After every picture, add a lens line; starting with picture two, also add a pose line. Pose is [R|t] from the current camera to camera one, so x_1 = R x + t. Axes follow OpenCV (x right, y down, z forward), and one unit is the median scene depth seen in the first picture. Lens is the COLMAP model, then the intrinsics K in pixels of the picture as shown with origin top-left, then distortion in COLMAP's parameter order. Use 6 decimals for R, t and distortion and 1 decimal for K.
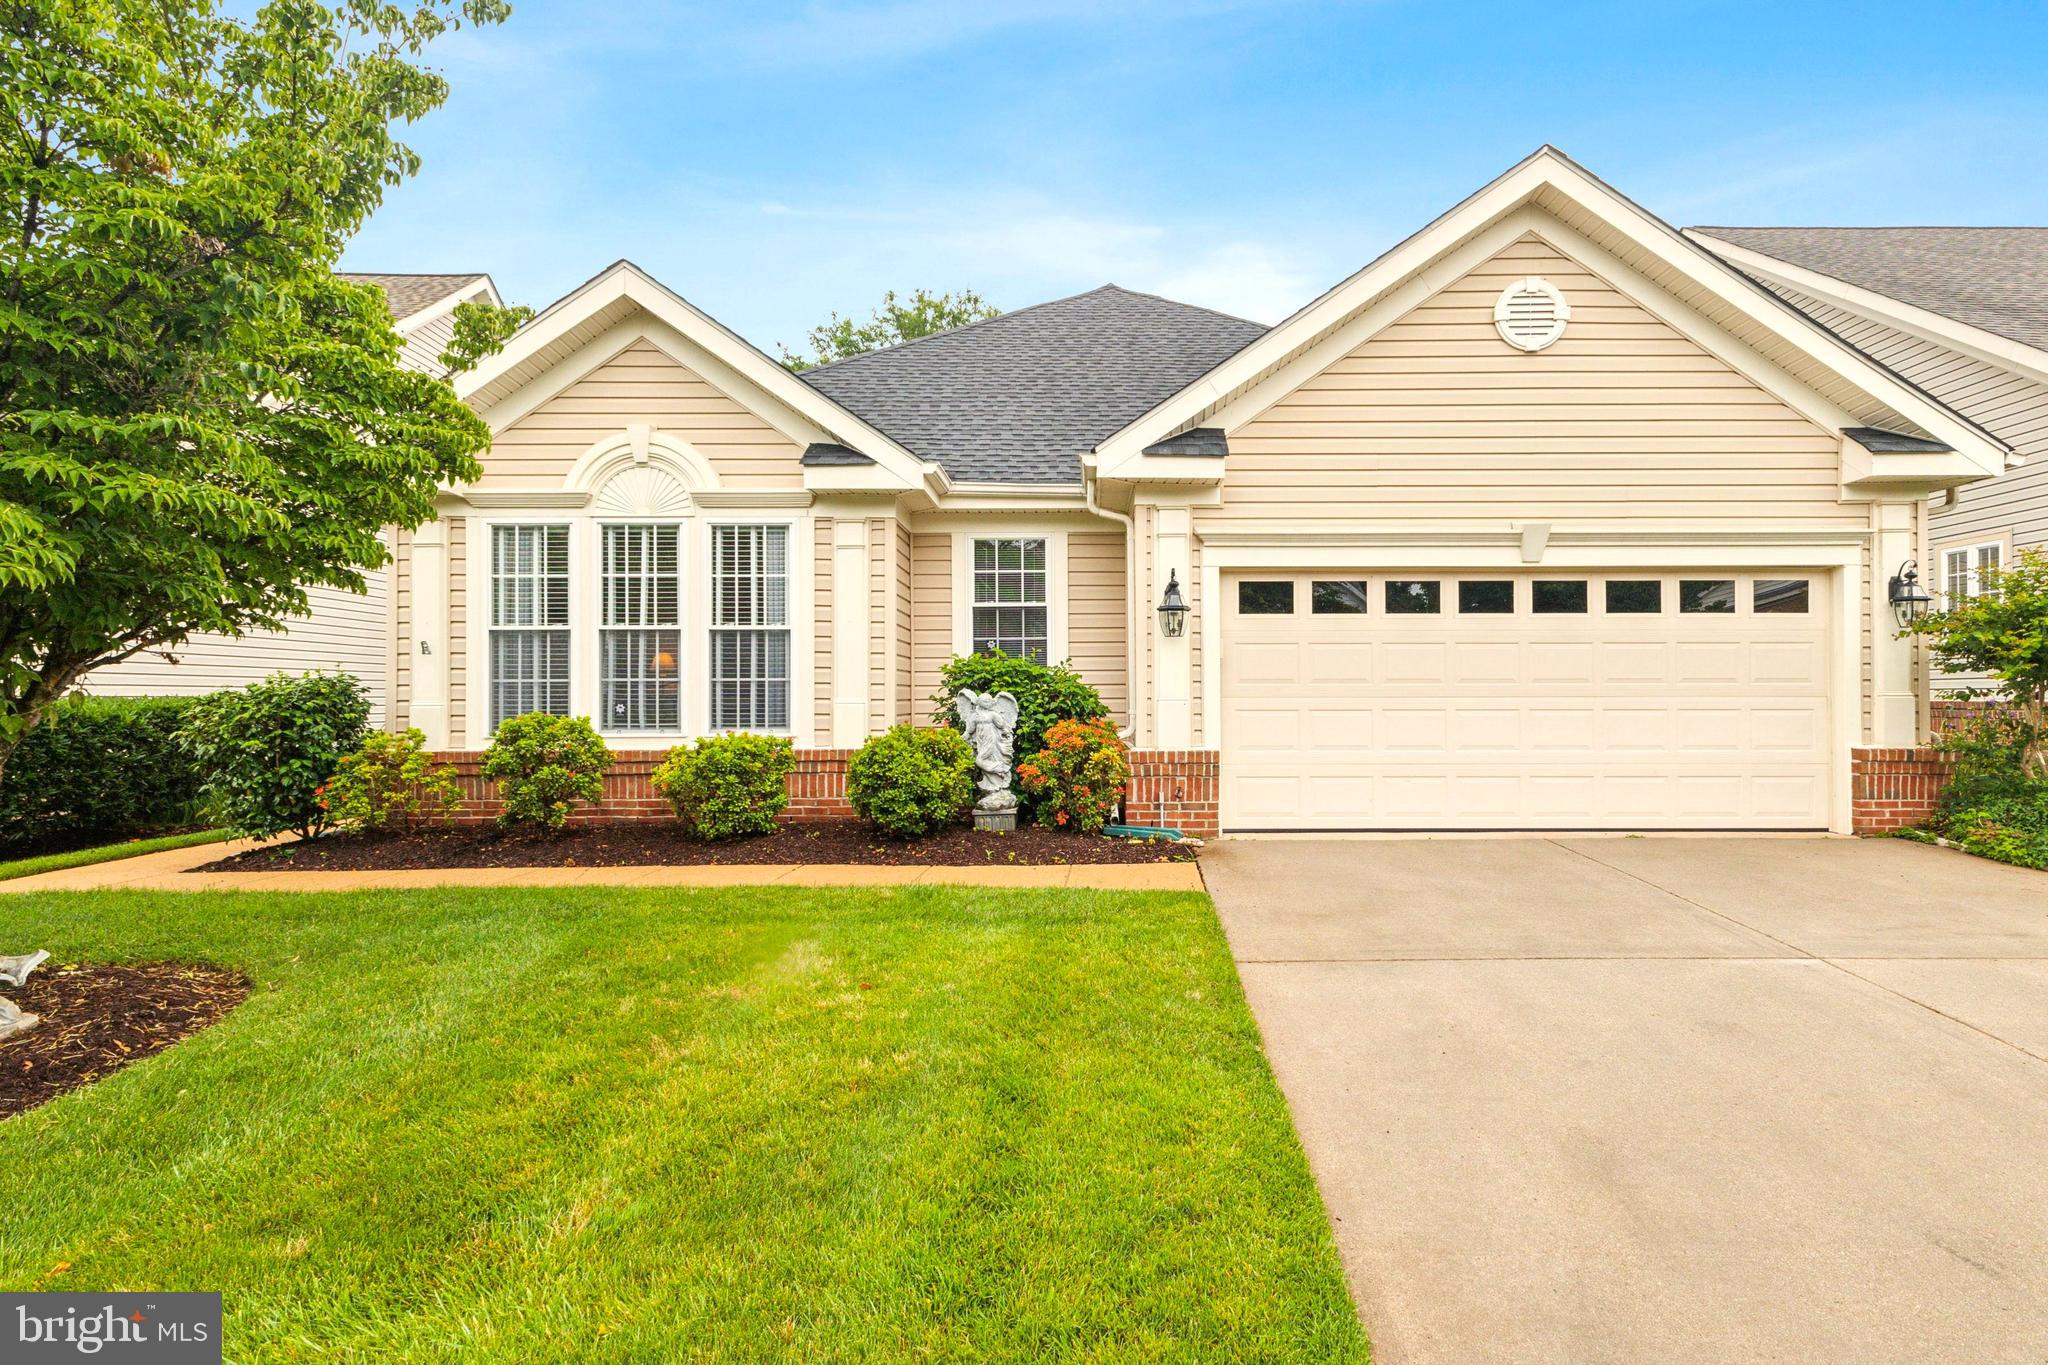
lens RADIAL K [[904.7, 0, 1024.0], [0, 904.7, 682.5], [0, 0, 1]] dist [-0.023543, -0.000465]
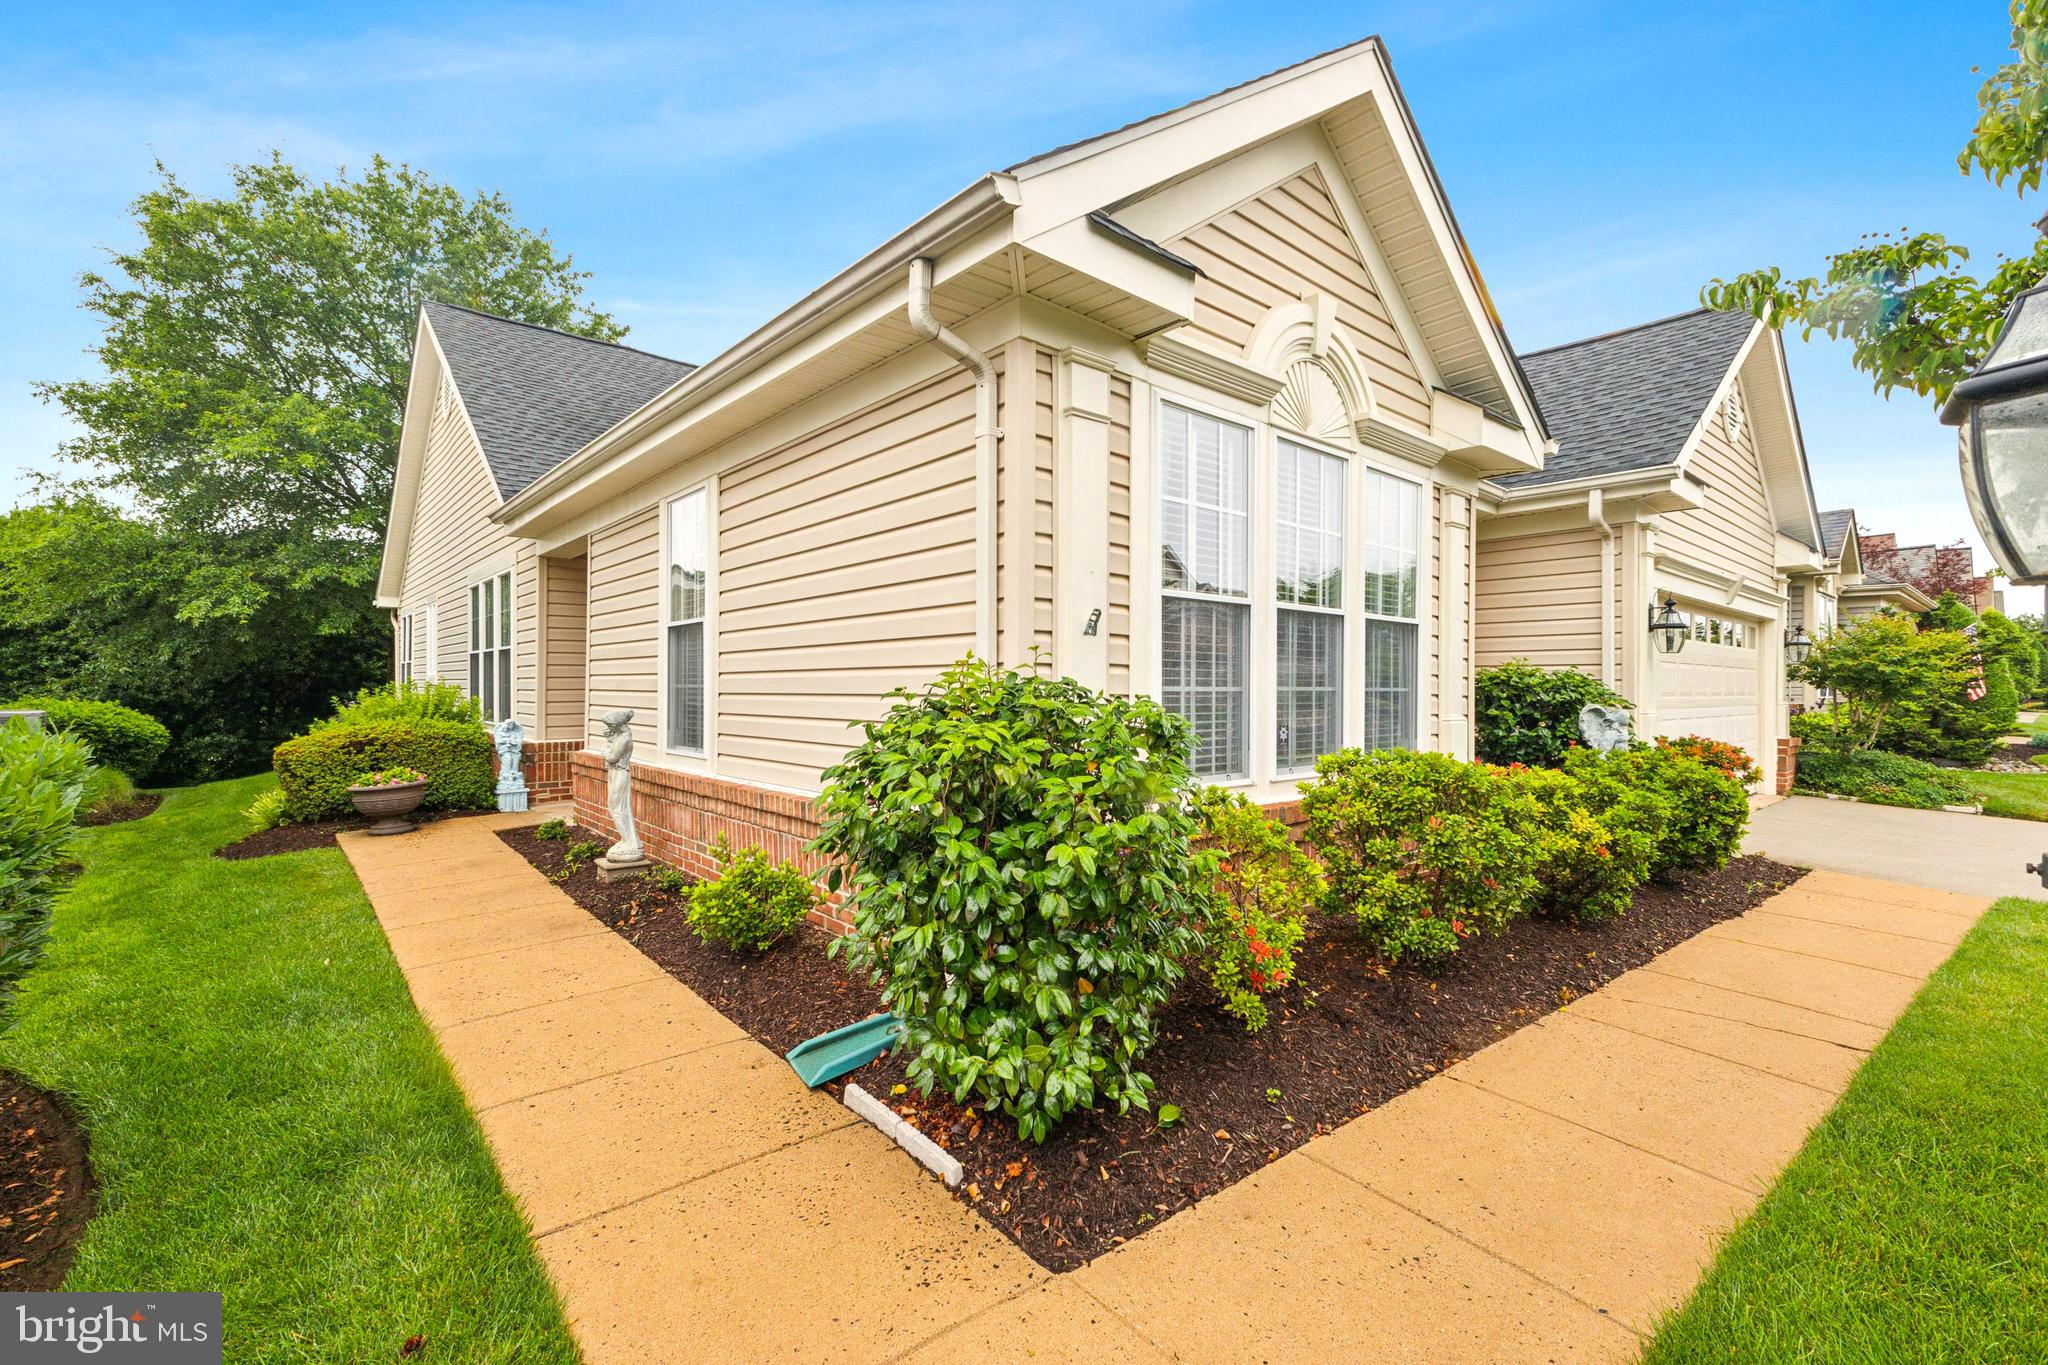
lens RADIAL K [[904.7, 0, 1024.0], [0, 904.7, 682.5], [0, 0, 1]] dist [-0.023543, -0.000465]
pose [[0.740919, -0.000803, 0.671594, -1.017515], [0.003199, 0.999992, -0.002334, -0.022545], [-0.671587, 0.003878, 0.740915, 0.708324]]
